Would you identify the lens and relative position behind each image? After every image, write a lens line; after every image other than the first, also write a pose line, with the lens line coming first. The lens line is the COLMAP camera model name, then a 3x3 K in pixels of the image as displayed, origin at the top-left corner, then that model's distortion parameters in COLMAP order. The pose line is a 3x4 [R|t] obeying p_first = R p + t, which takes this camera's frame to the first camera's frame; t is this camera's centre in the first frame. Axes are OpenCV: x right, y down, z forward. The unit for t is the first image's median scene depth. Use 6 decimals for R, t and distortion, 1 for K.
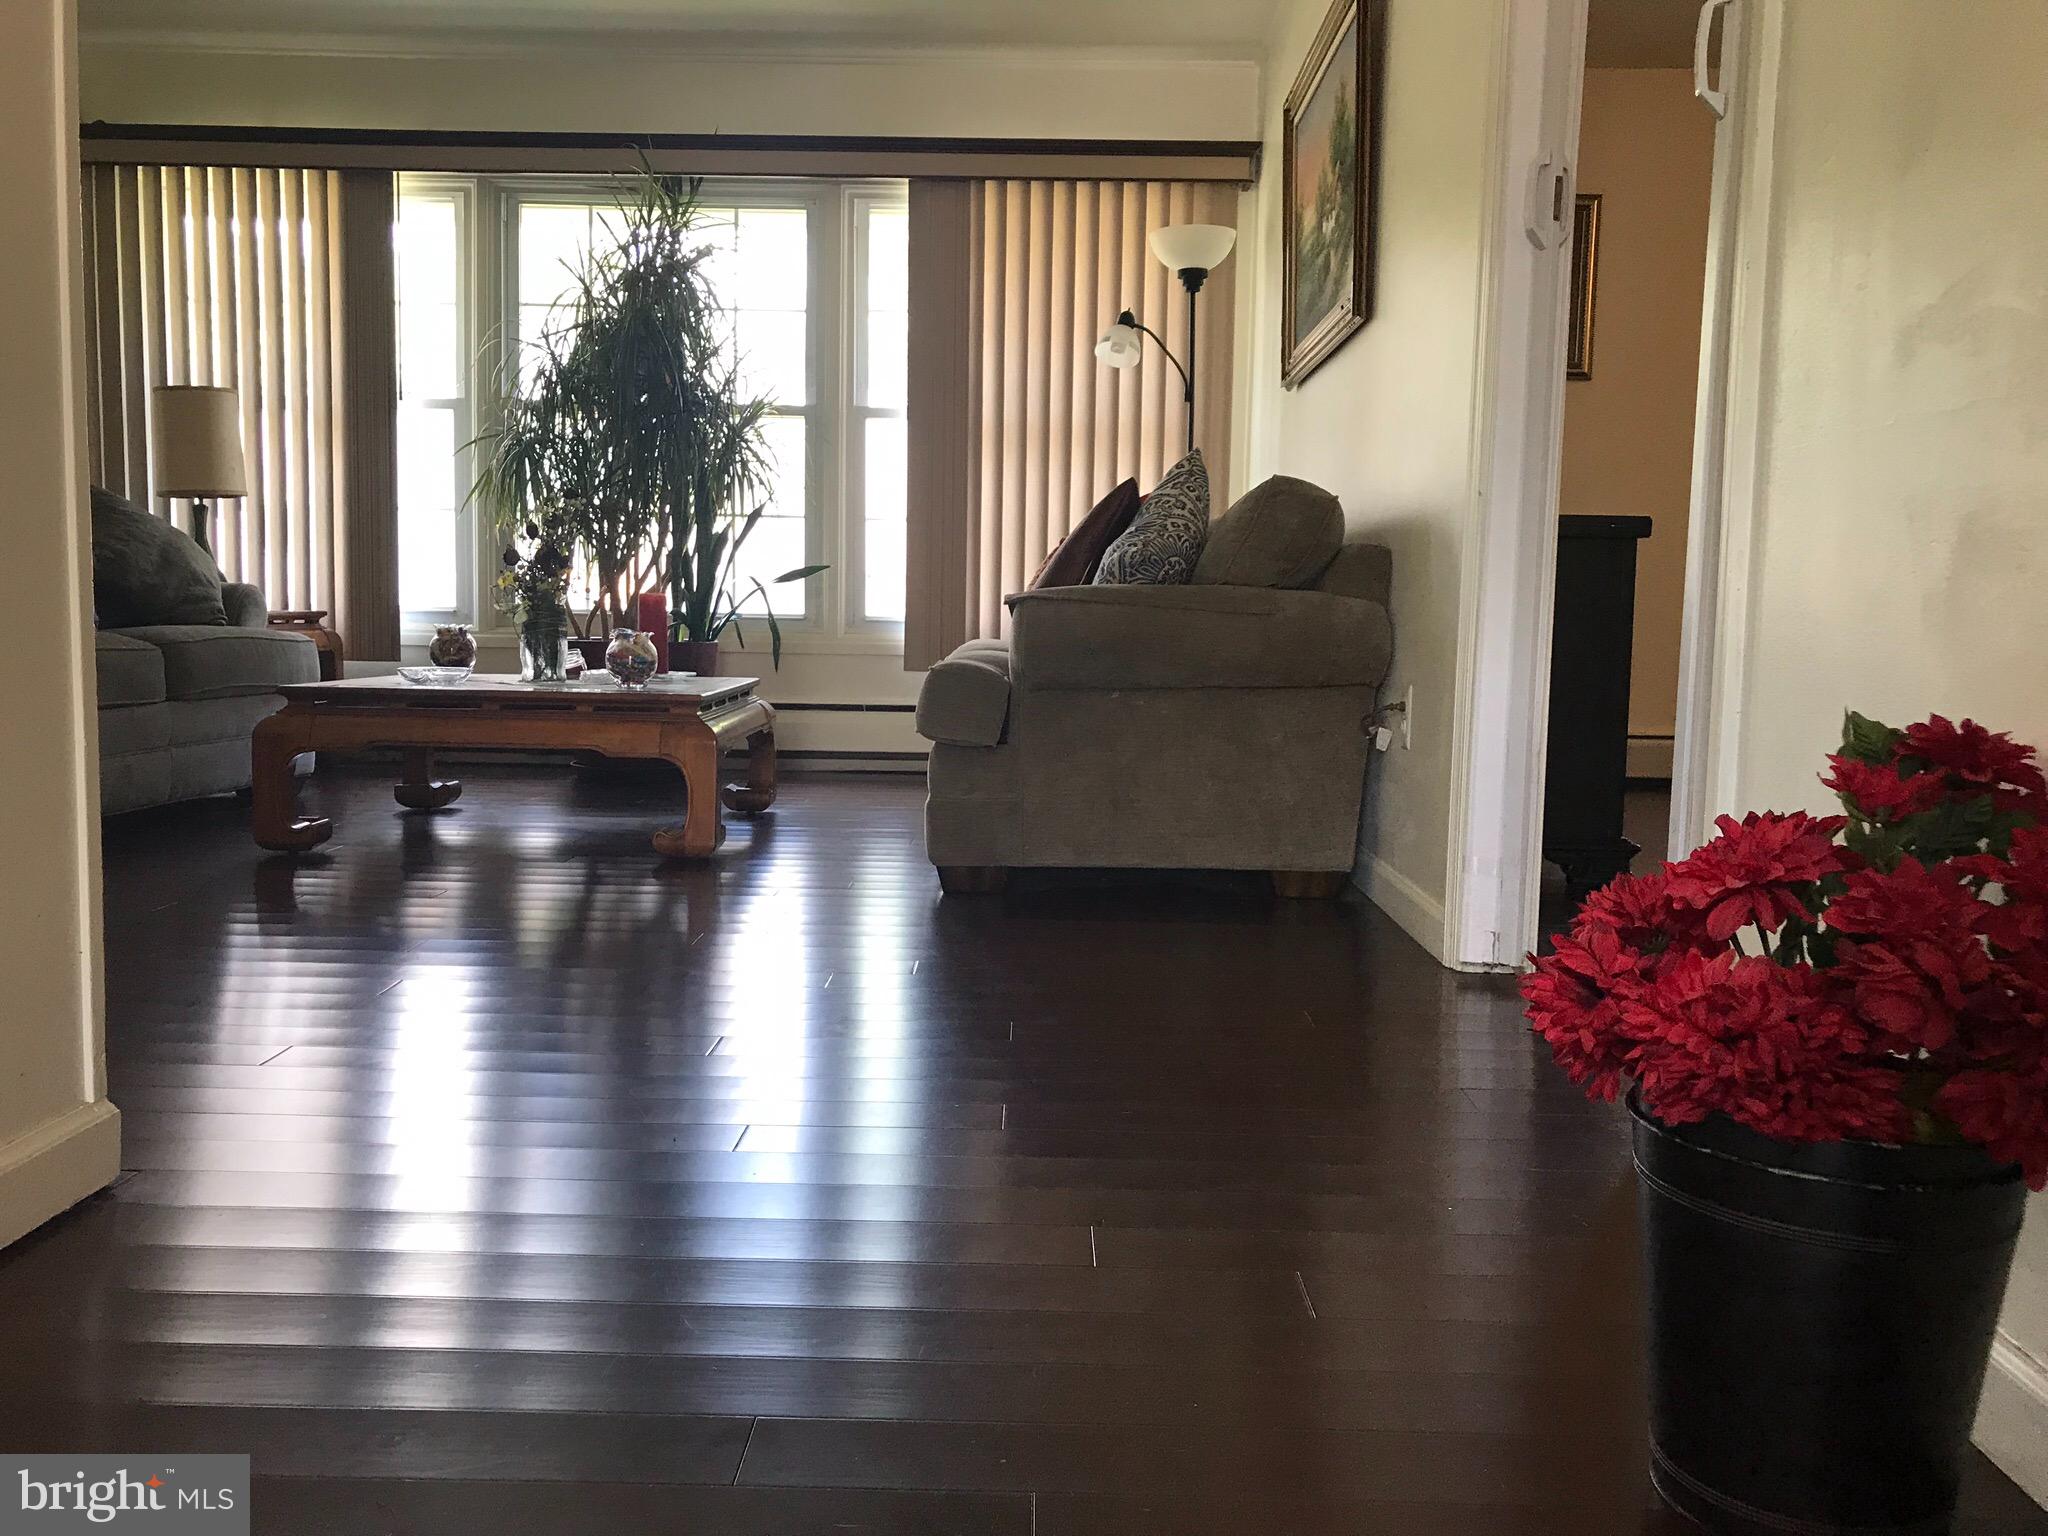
lens RADIAL K [[1686.7, 0, 1024.0], [0, 1686.7, 768.0], [0, 0, 1]] dist [-0.006872, 0.054335]
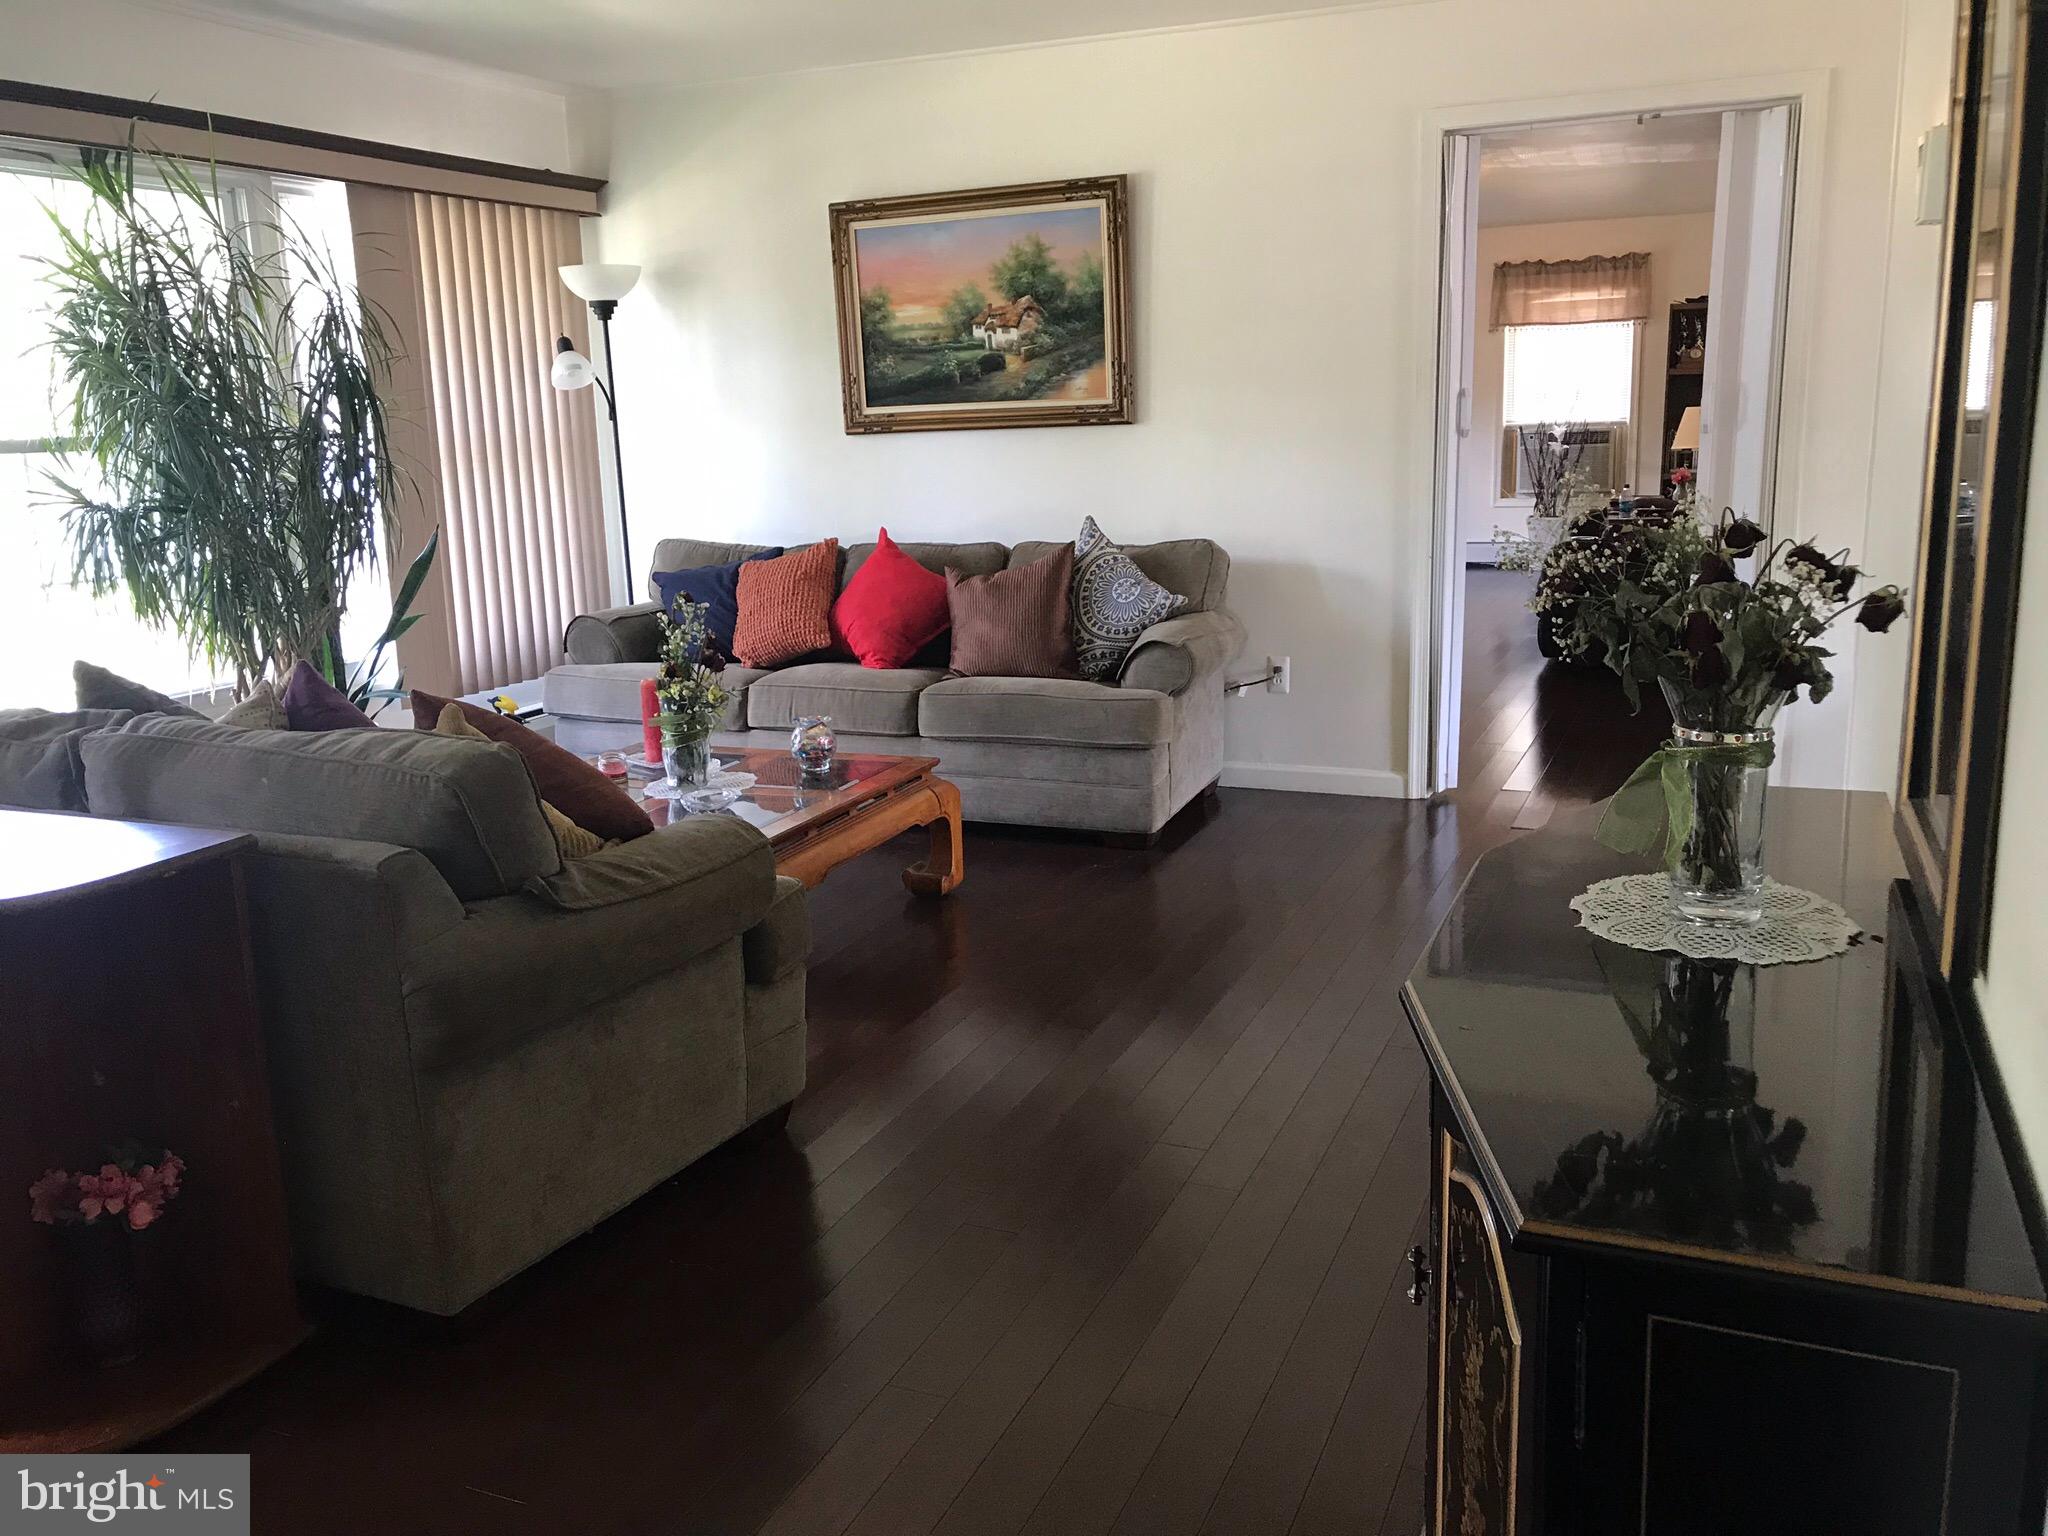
lens RADIAL K [[1686.7, 0, 1024.0], [0, 1686.7, 768.0], [0, 0, 1]] dist [-0.006872, 0.054335]
pose [[0.370150, -0.228931, 0.900322, -0.830566], [0.183756, 0.968053, 0.170606, -0.137263], [-0.910617, 0.102290, 0.400392, 0.349457]]
